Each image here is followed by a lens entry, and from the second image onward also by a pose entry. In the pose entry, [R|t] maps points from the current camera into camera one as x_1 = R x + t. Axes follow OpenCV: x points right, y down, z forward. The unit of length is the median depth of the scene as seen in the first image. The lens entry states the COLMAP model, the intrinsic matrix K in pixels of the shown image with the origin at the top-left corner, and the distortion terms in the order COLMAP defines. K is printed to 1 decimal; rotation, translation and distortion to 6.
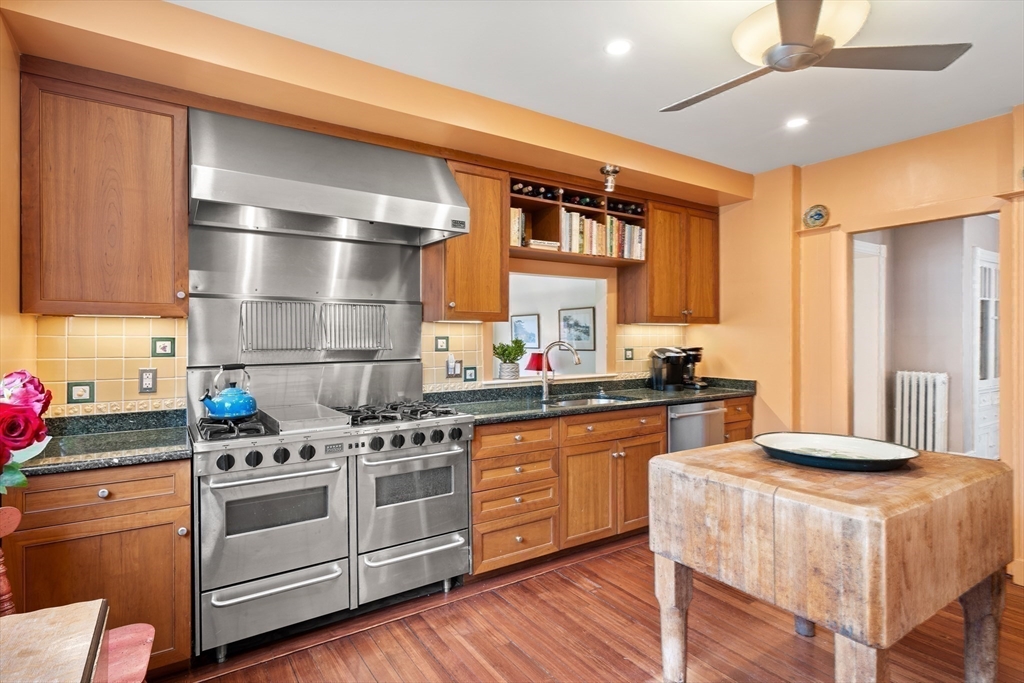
lens RADIAL K [[524.6, 0, 505.8], [0, 524.6, 338.9], [0, 0, 1]] dist [-0.000469, 0.001665]
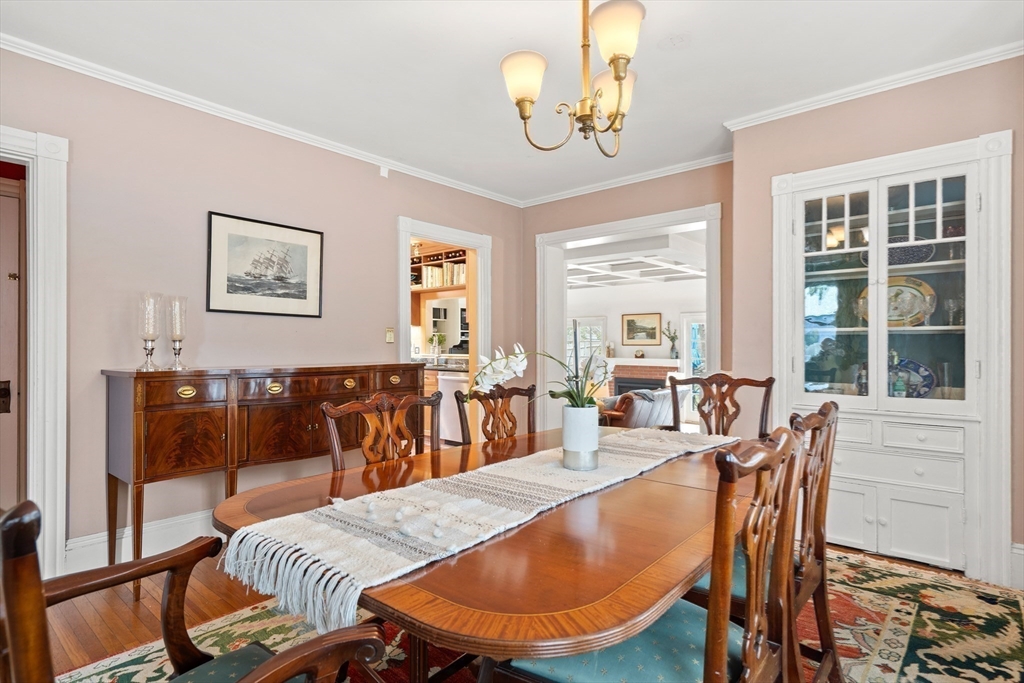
lens RADIAL K [[524.6, 0, 513.2], [0, 524.6, 343.5], [0, 0, 1]] dist [-0.000469, 0.001665]
pose [[0.286045, 0.001127, -0.958216, 2.115304], [-0.003337, 0.999994, 0.000180, 0.039517], [0.958210, 0.003146, 0.286047, 0.771754]]
